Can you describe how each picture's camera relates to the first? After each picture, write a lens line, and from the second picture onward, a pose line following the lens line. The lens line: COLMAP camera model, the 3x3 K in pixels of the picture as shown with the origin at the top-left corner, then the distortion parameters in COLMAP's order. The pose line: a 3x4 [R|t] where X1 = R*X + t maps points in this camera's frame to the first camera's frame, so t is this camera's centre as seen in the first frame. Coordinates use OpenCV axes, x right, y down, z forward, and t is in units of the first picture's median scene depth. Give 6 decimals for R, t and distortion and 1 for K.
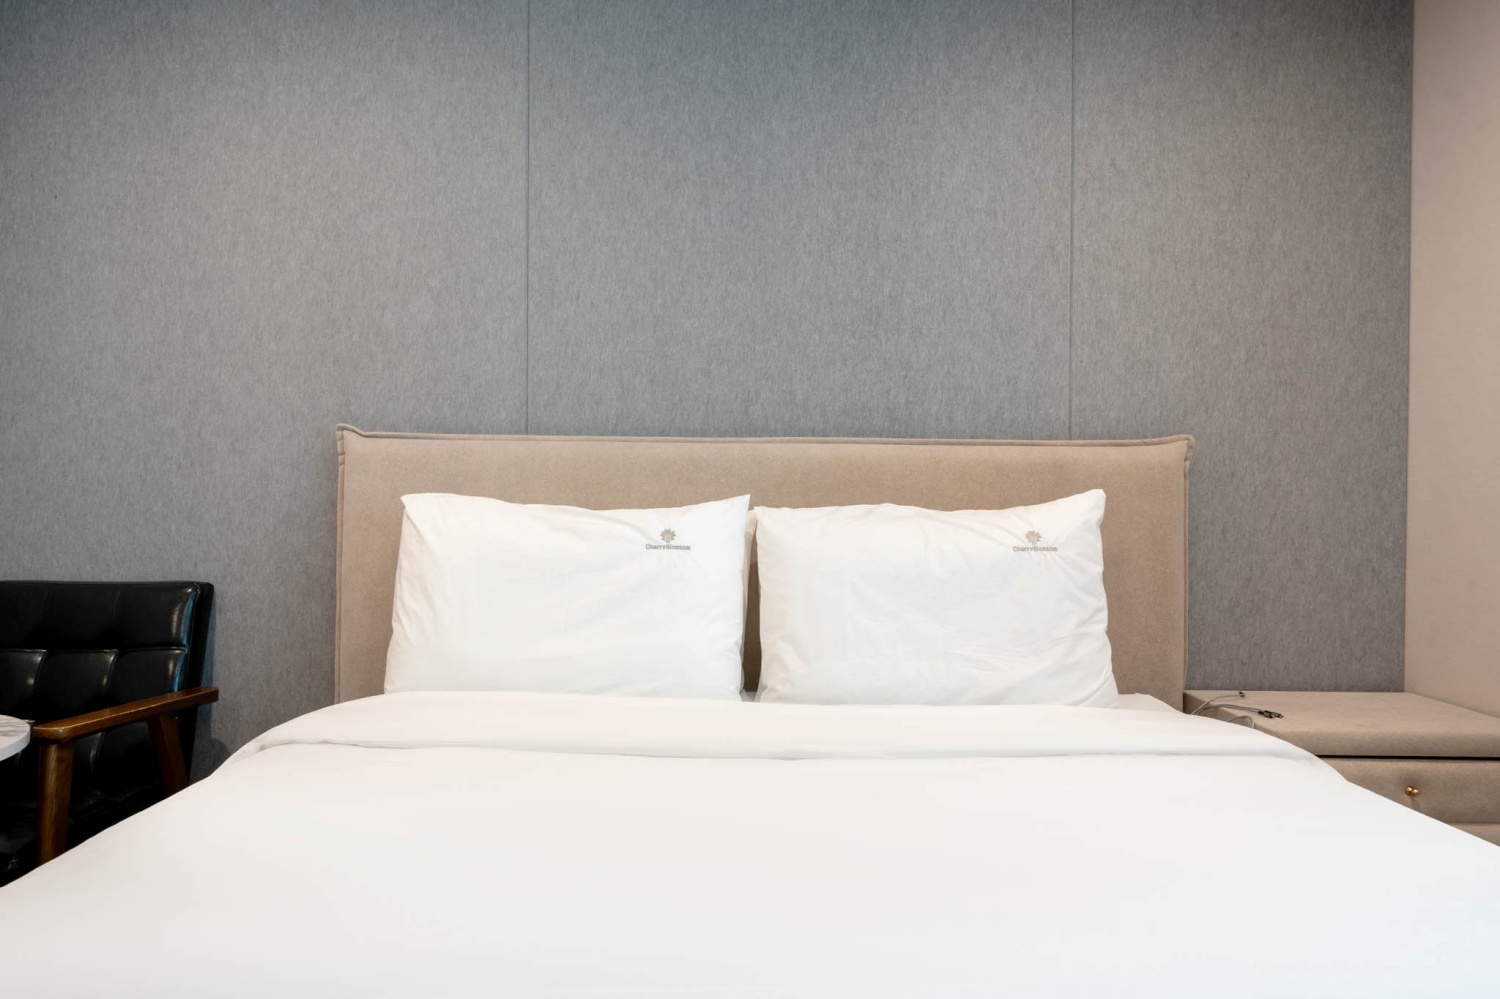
lens RADIAL K [[1030.8, 0, 748.2], [0, 1030.8, 502.6], [0, 0, 1]] dist [0.002604, 0.001637]
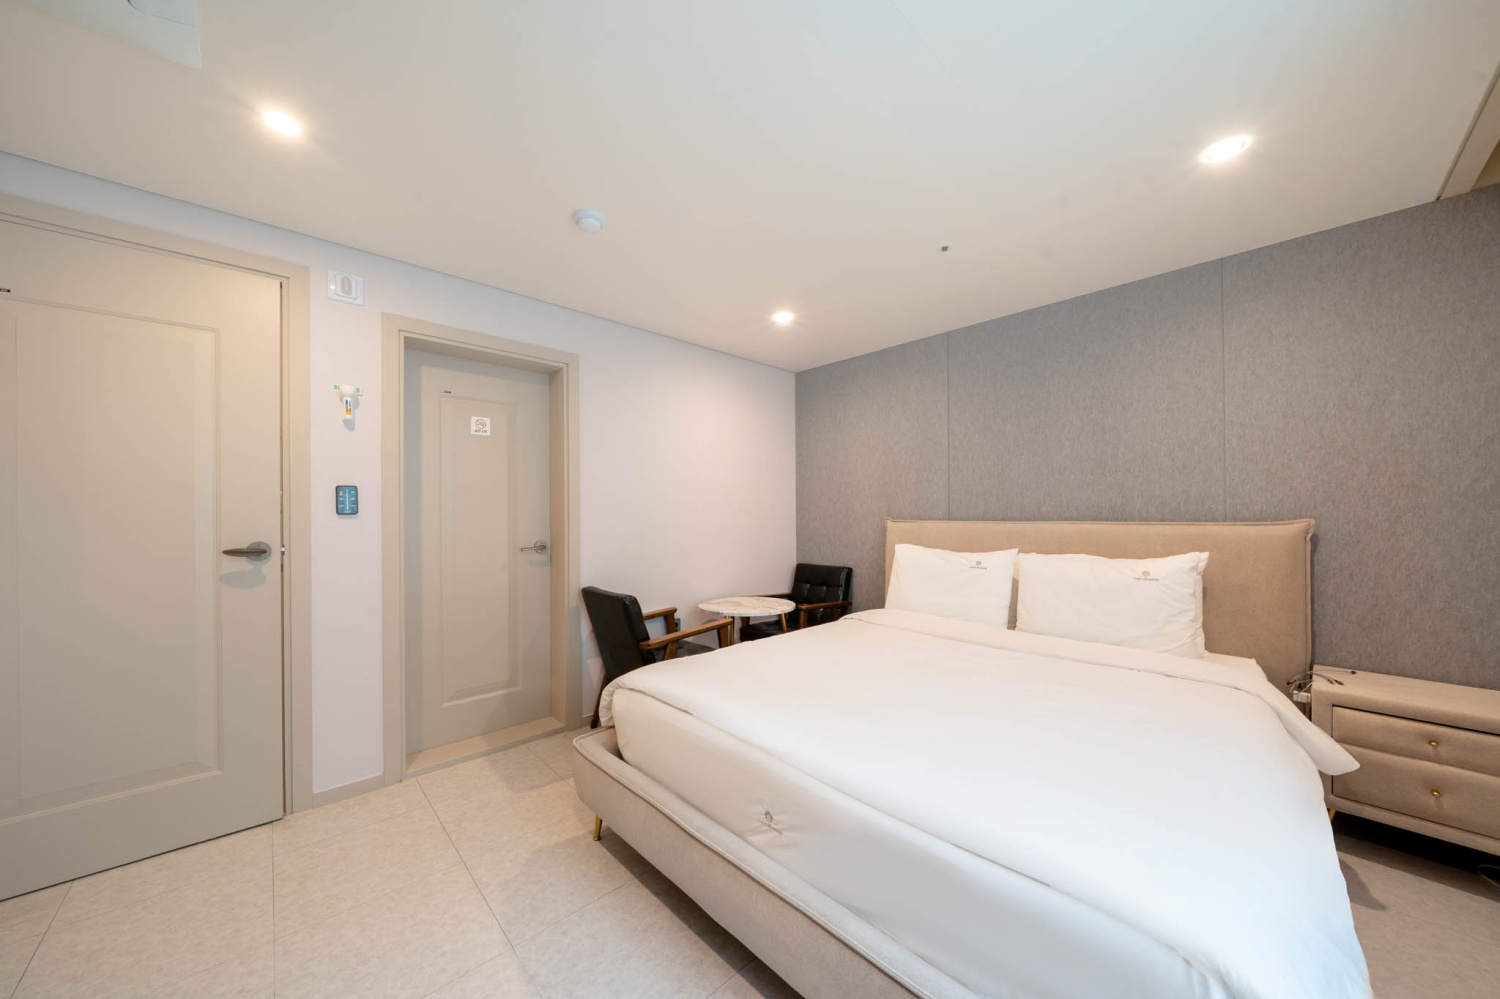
lens RADIAL K [[530.4, 0, 754.2], [0, 530.4, 503.0], [0, 0, 1]] dist [-0.010410, 0.000404]
pose [[0.684047, -0.020901, -0.729138, 0.434688], [0.005268, 0.999705, -0.023714, -0.077822], [0.729419, 0.012380, 0.683955, -0.312615]]
